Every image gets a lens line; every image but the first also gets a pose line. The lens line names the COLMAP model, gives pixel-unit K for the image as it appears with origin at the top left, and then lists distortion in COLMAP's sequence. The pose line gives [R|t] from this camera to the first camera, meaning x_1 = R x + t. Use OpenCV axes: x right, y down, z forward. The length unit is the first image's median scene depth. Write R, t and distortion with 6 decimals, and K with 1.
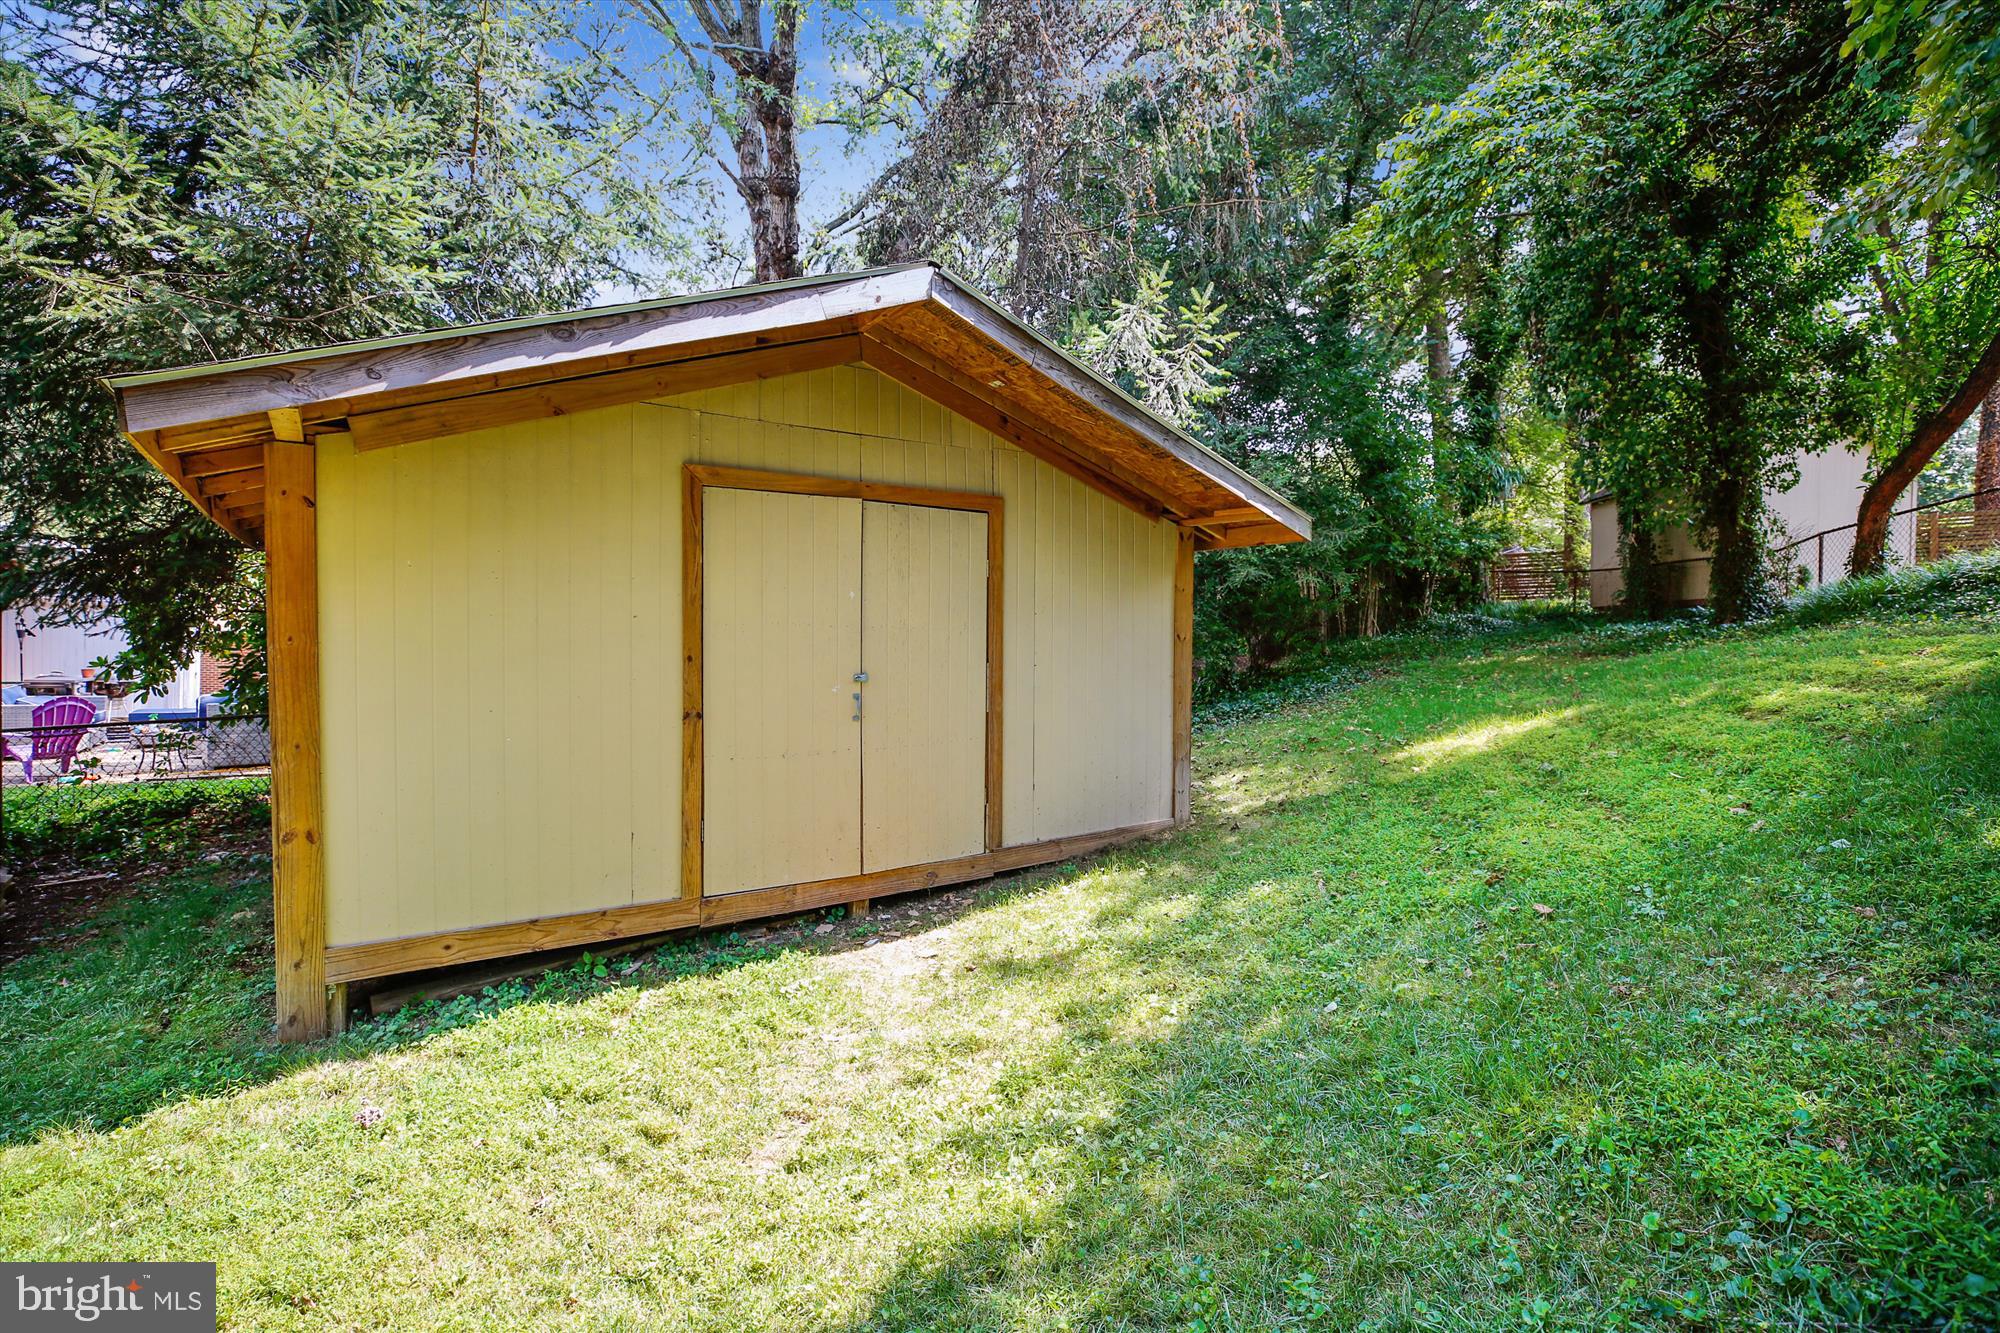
lens RADIAL K [[907.6, 0, 994.1], [0, 907.6, 656.4], [0, 0, 1]] dist [-0.043524, 0.014209]
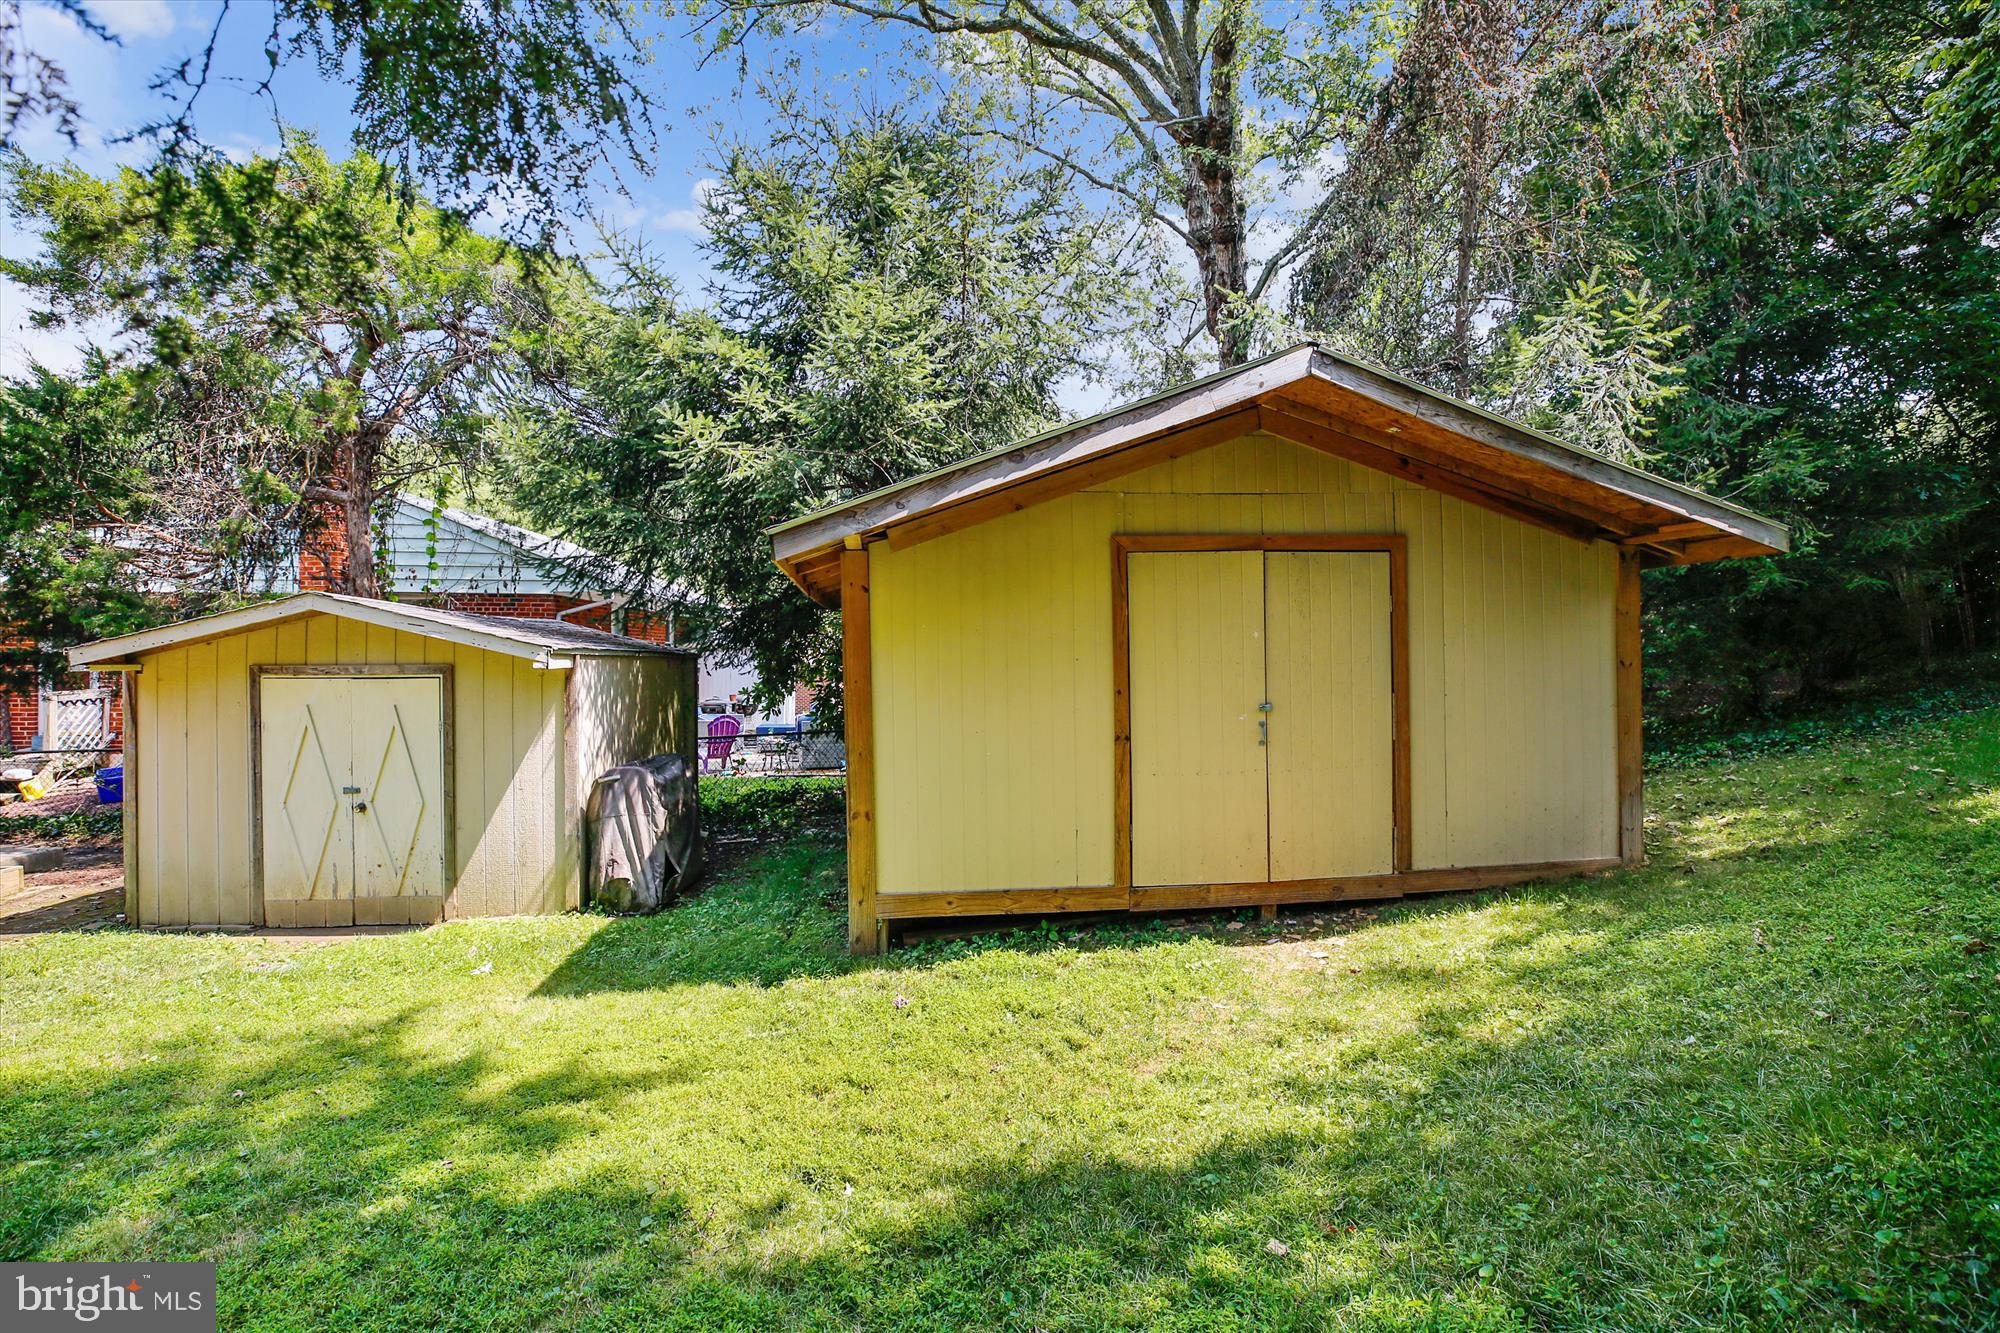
lens RADIAL K [[907.6, 0, 994.1], [0, 907.6, 656.4], [0, 0, 1]] dist [-0.043524, 0.014209]
pose [[0.871219, -0.022426, -0.490382, 0.119597], [0.010936, 0.999595, -0.026283, -0.015041], [0.490773, 0.017536, 0.871111, -0.162332]]
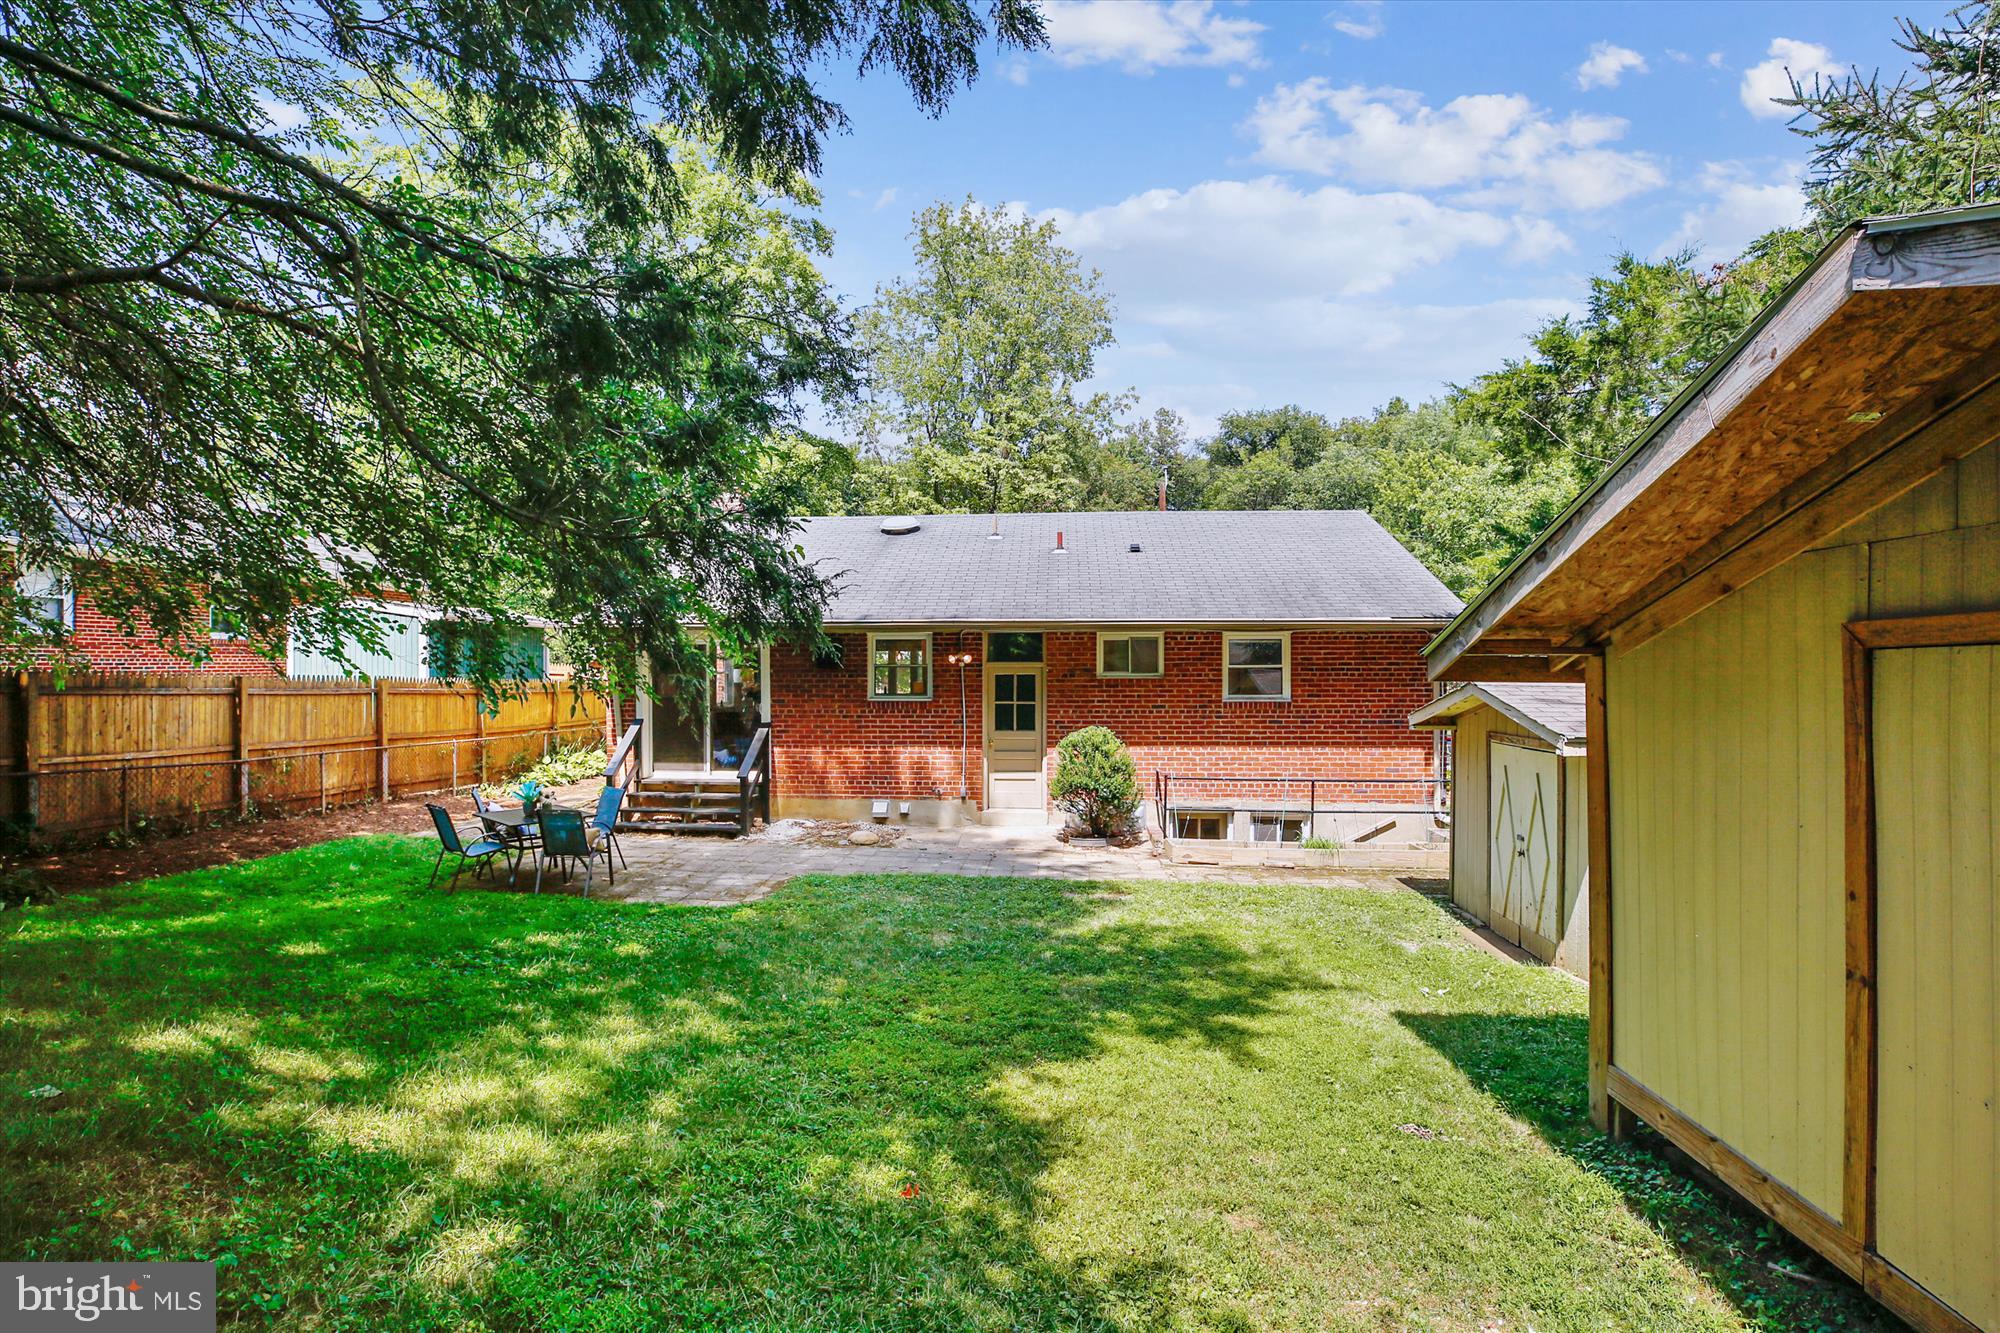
lens RADIAL K [[907.6, 0, 994.1], [0, 907.6, 656.4], [0, 0, 1]] dist [-0.043524, 0.014209]
pose [[-0.603357, -0.035074, -0.796700, 0.594106], [-0.027285, 0.999355, -0.023332, -0.142271], [0.797005, 0.007660, -0.603925, 0.834055]]
